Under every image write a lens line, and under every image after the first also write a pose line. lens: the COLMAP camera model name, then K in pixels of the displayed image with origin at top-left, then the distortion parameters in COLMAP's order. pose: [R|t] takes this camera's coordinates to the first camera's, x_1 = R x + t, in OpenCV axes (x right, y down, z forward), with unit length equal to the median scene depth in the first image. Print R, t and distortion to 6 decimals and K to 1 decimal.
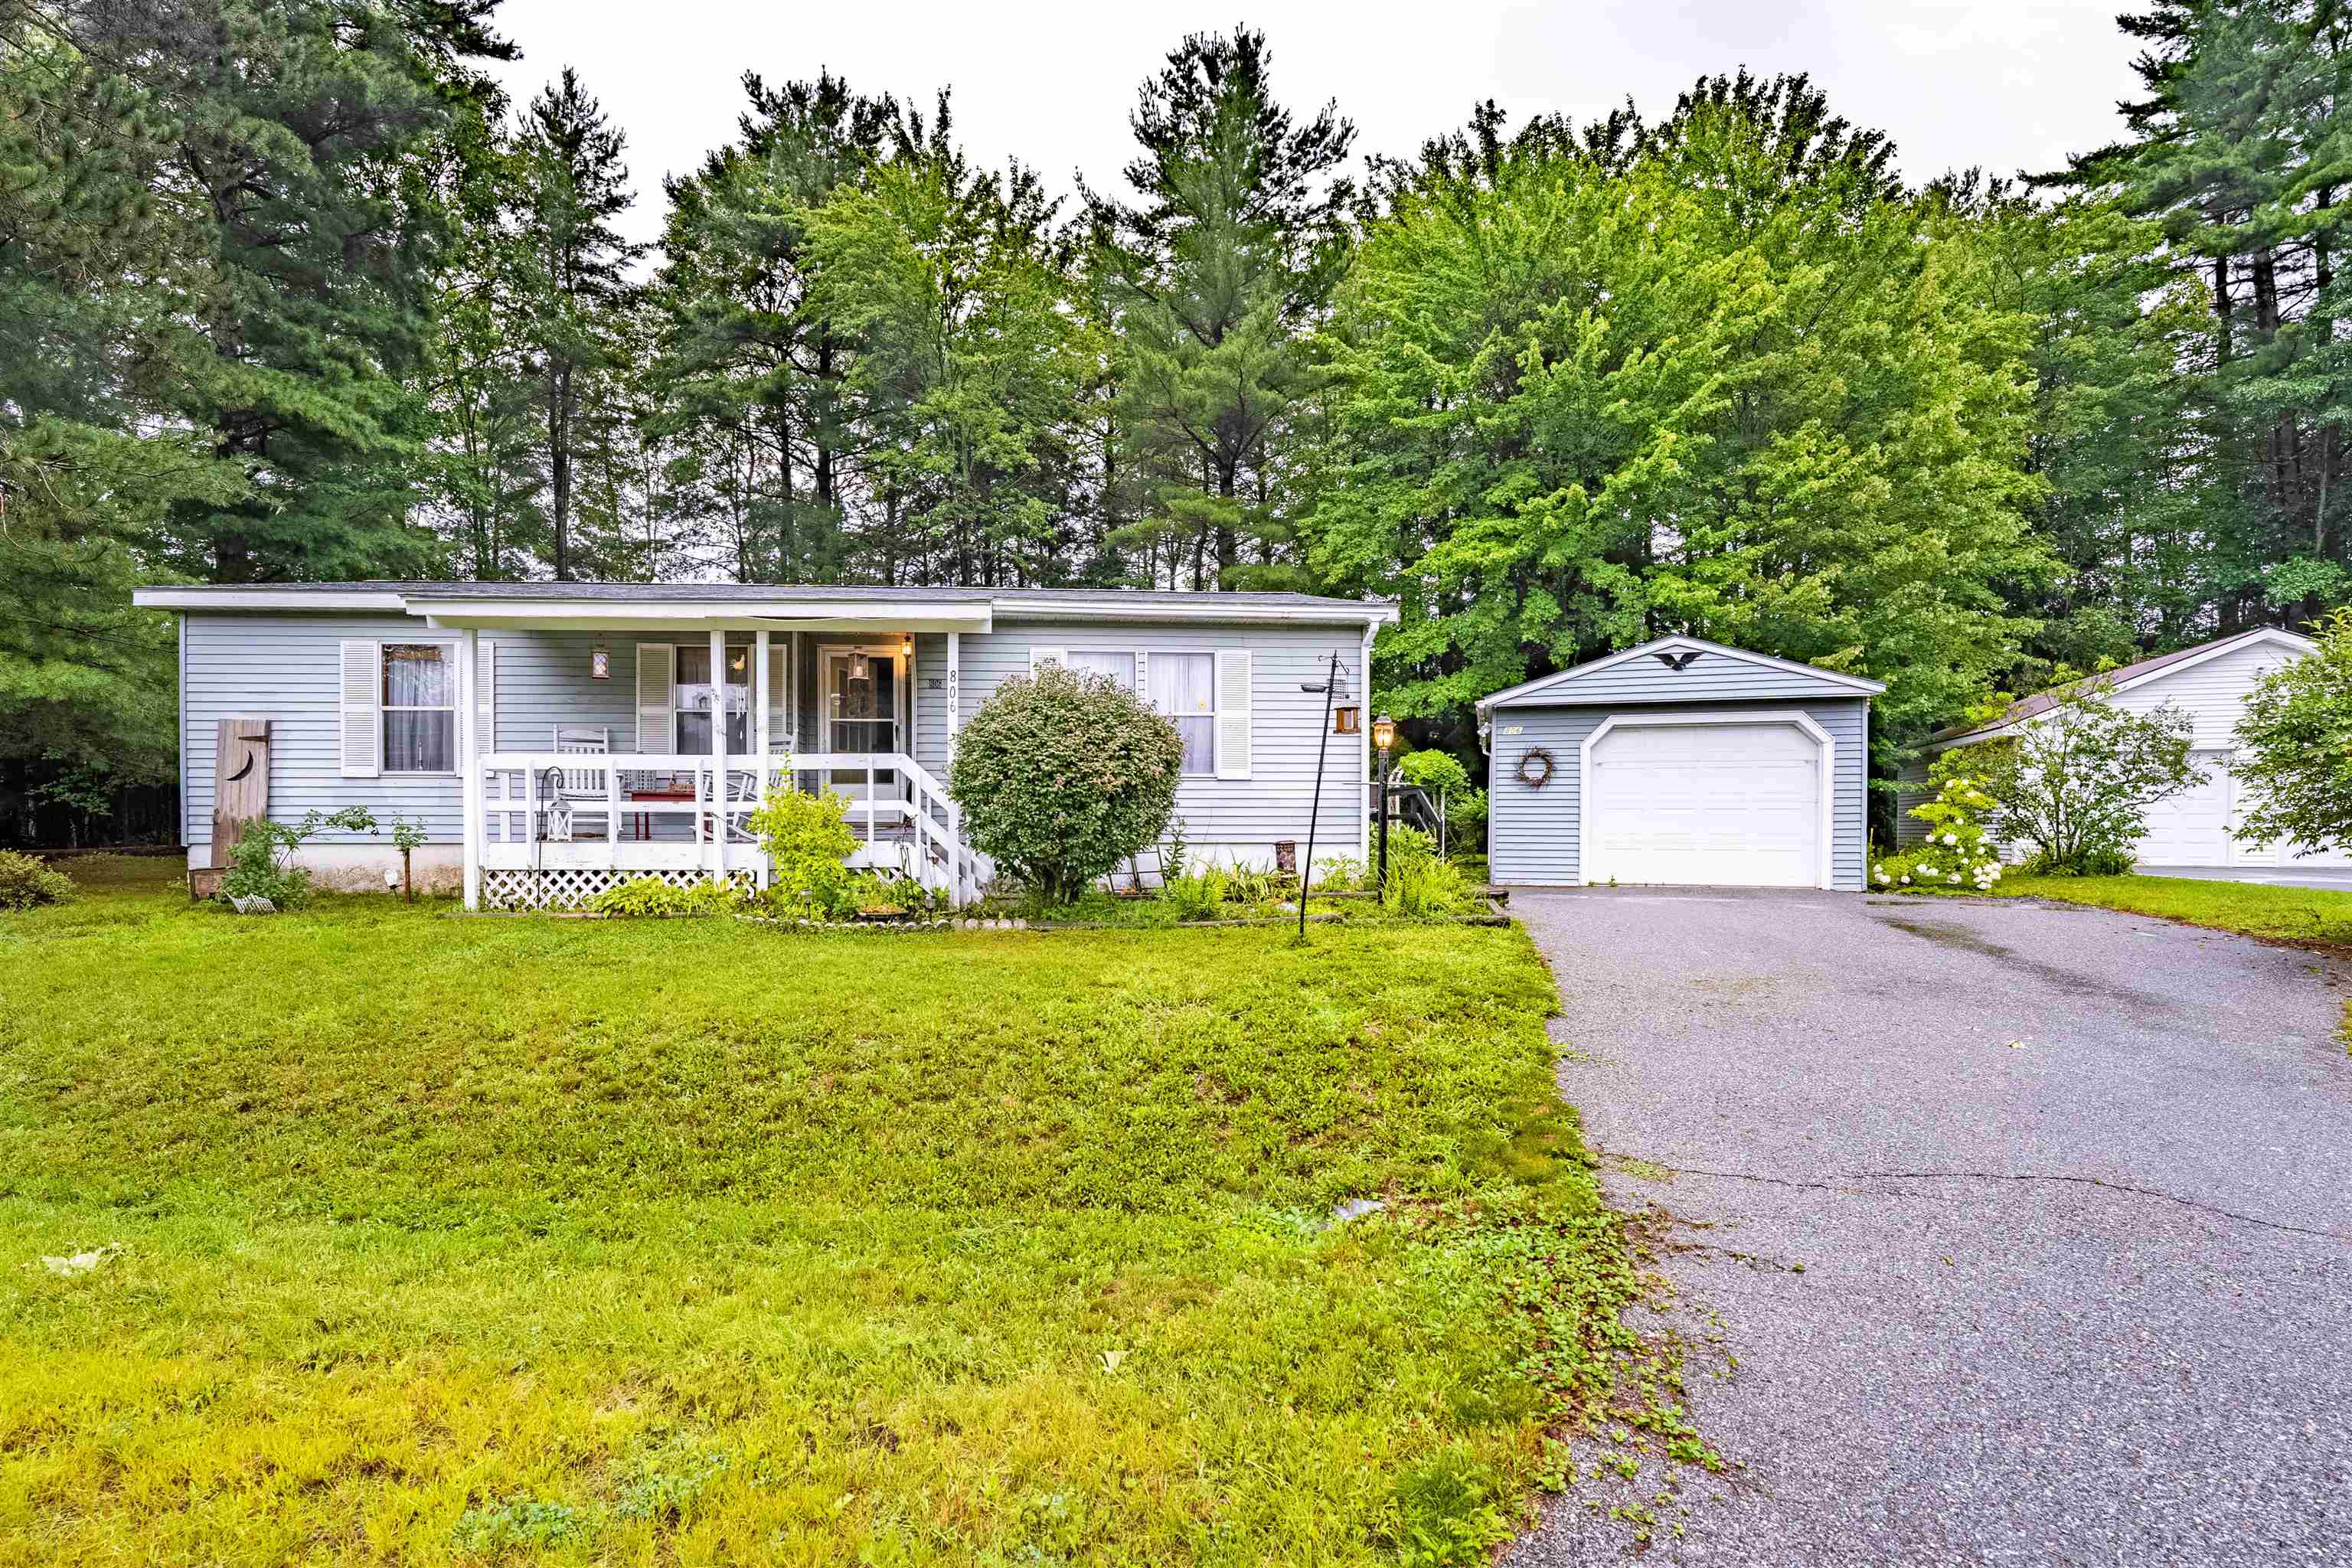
lens RADIAL K [[946.2, 0, 1209.3], [0, 946.2, 869.6], [0, 0, 1]] dist [-0.018898, -0.000015]
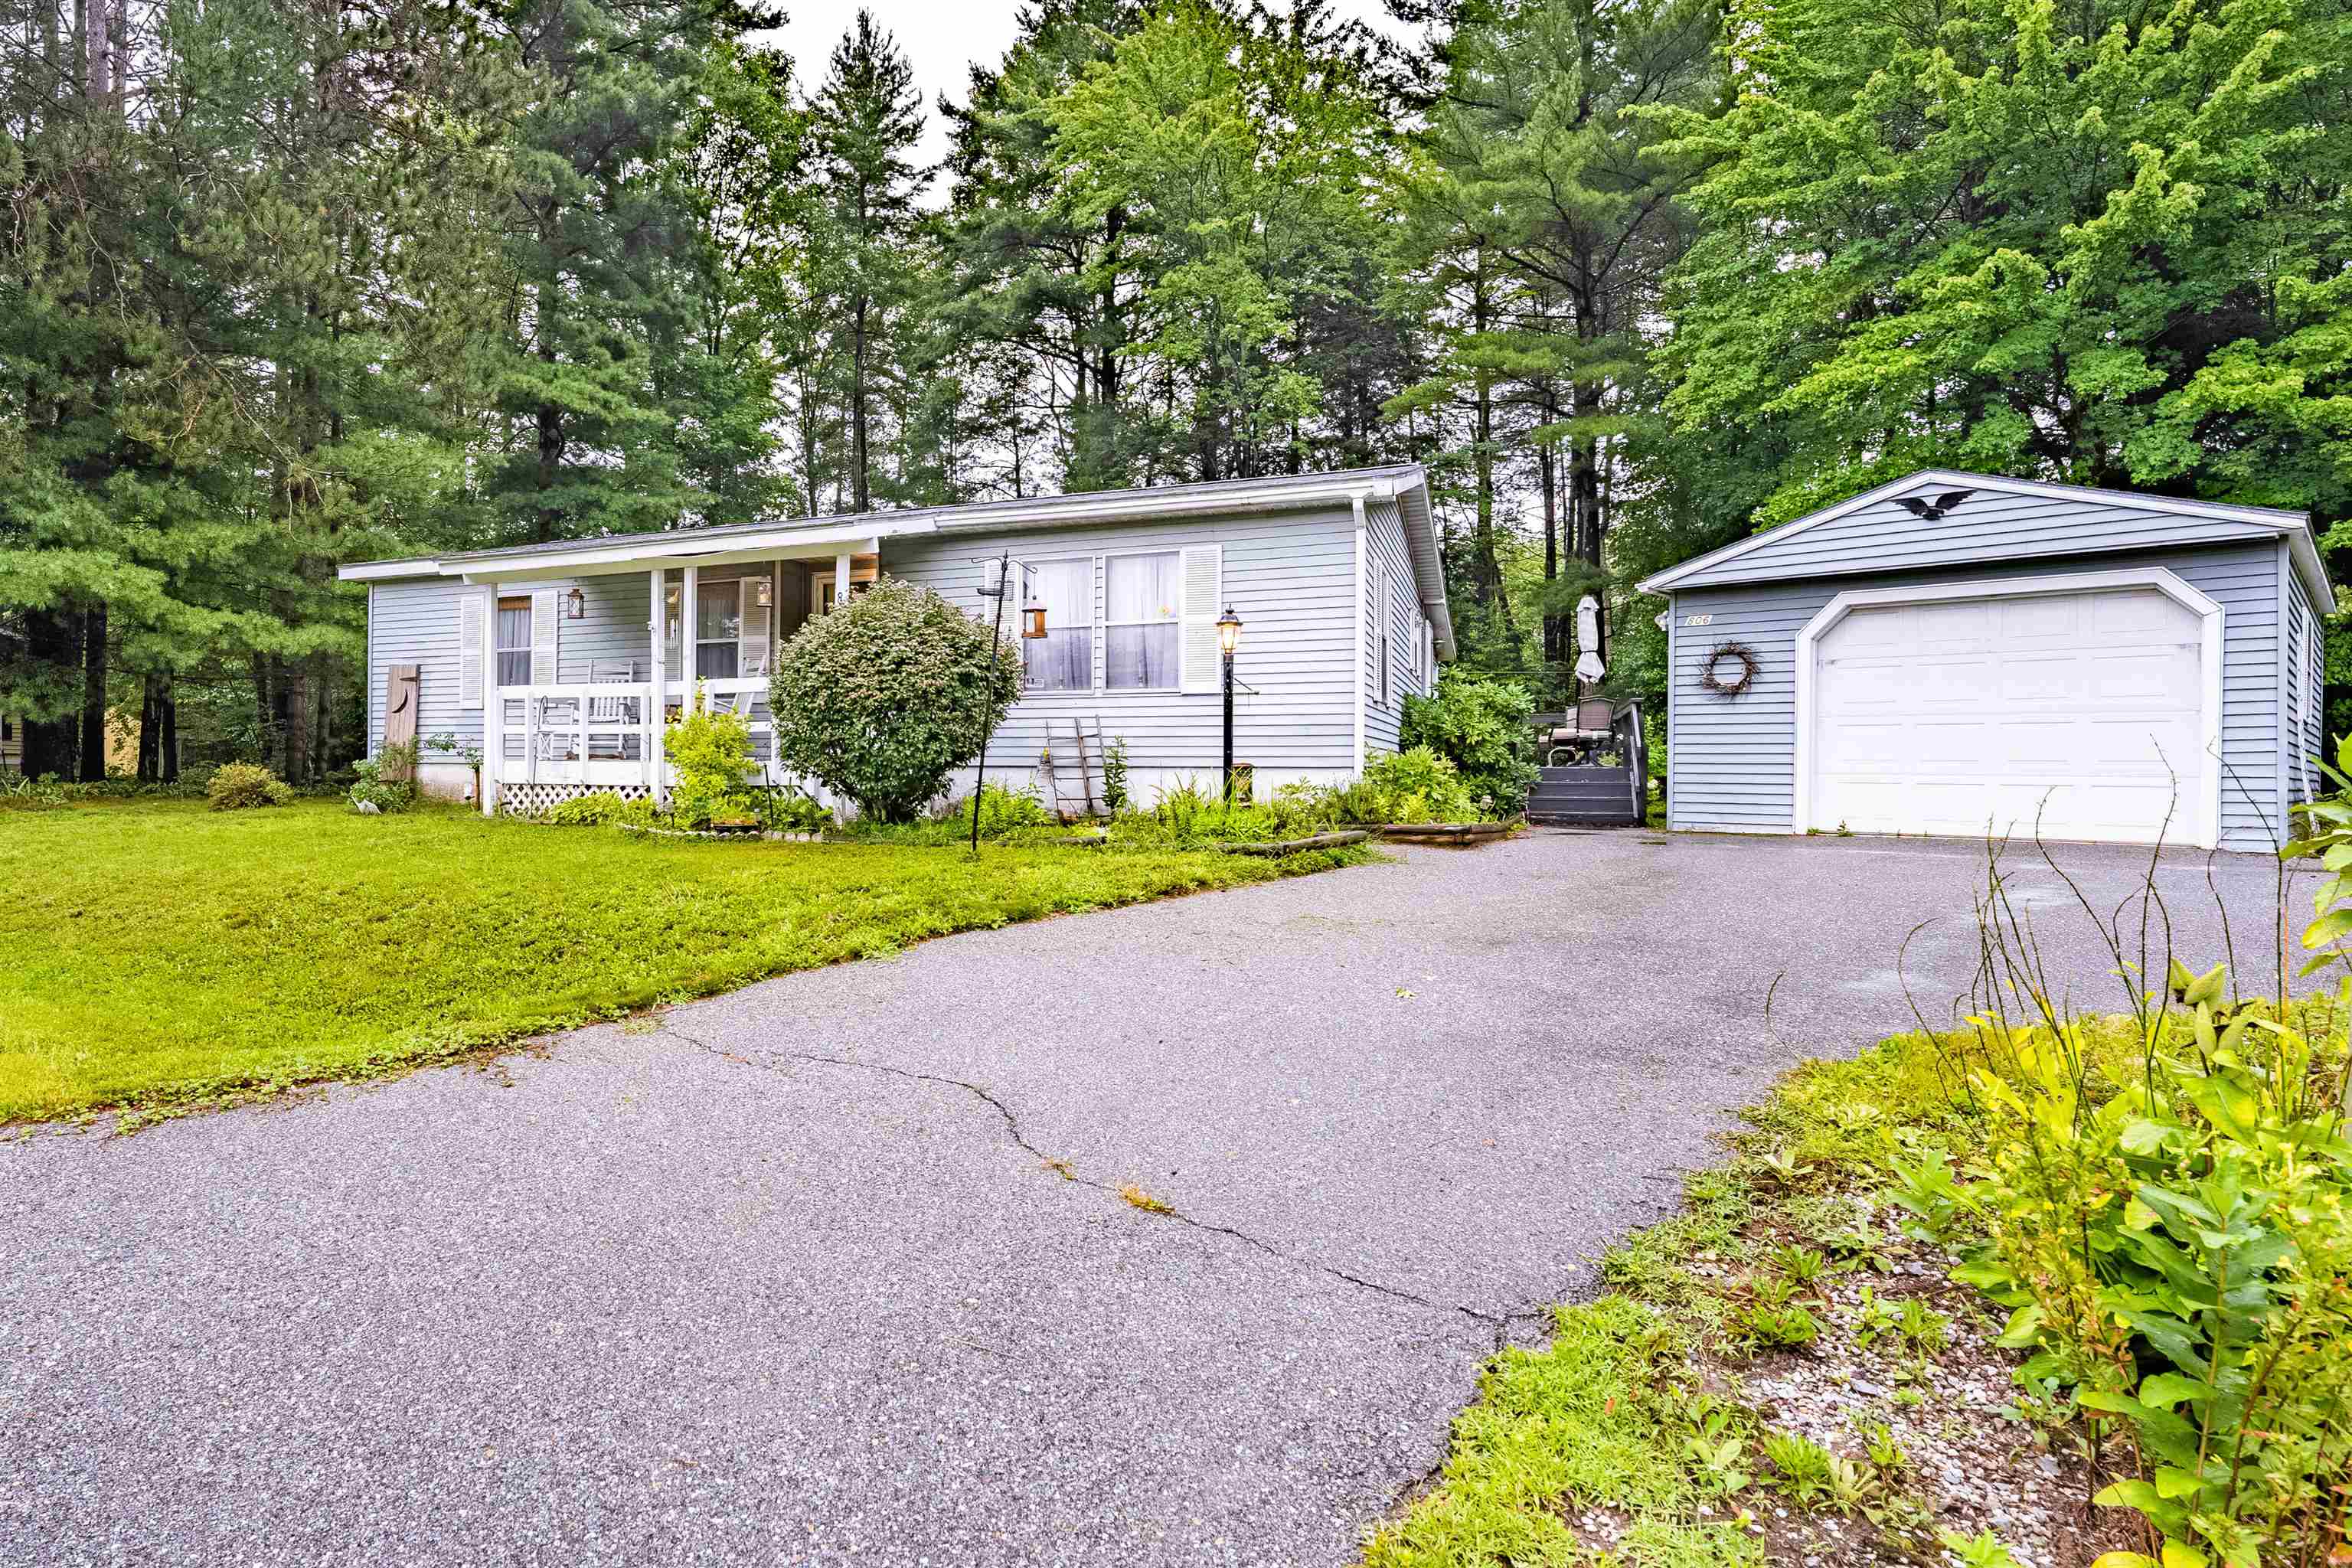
lens RADIAL K [[1179.1, 0, 1170.7], [0, 1179.1, 797.8], [0, 0, 1]] dist [-0.016348, -0.000041]
pose [[0.906260, 0.012439, -0.422538, 0.385717], [-0.020447, 0.999687, -0.014425, 0.013891], [0.422226, 0.021713, 0.906231, 0.002303]]
